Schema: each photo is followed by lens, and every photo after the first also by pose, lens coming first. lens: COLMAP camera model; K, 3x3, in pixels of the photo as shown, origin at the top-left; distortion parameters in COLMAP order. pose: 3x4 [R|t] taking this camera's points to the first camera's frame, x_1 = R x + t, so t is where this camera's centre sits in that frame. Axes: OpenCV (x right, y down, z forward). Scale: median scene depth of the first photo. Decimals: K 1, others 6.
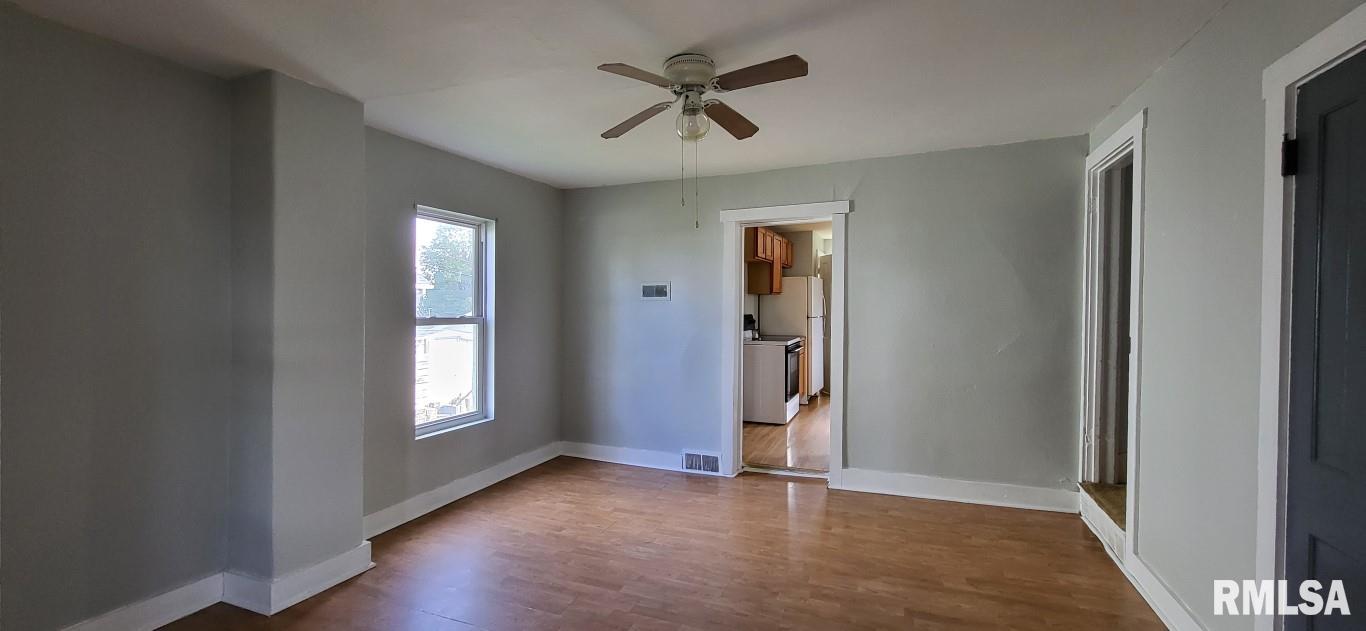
lens RADIAL K [[537.8, 0, 683.7], [0, 537.8, 314.5], [0, 0, 1]] dist [-0.000071, 0.000004]
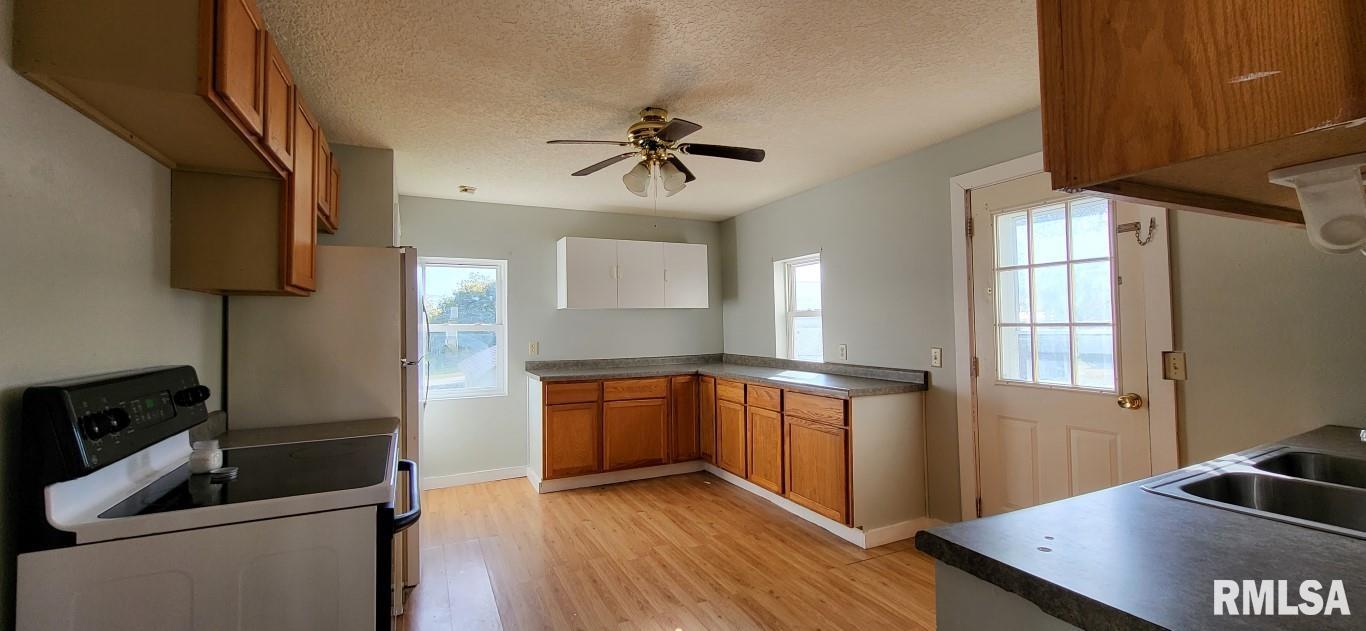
lens RADIAL K [[537.8, 0, 683.0], [0, 537.8, 313.3], [0, 0, 1]] dist [-0.000071, 0.000004]
pose [[0.664122, 0.014879, 0.747476, 0.087878], [0.017536, 0.999217, -0.035470, -0.012954], [-0.747419, 0.036665, 0.663341, 0.631447]]
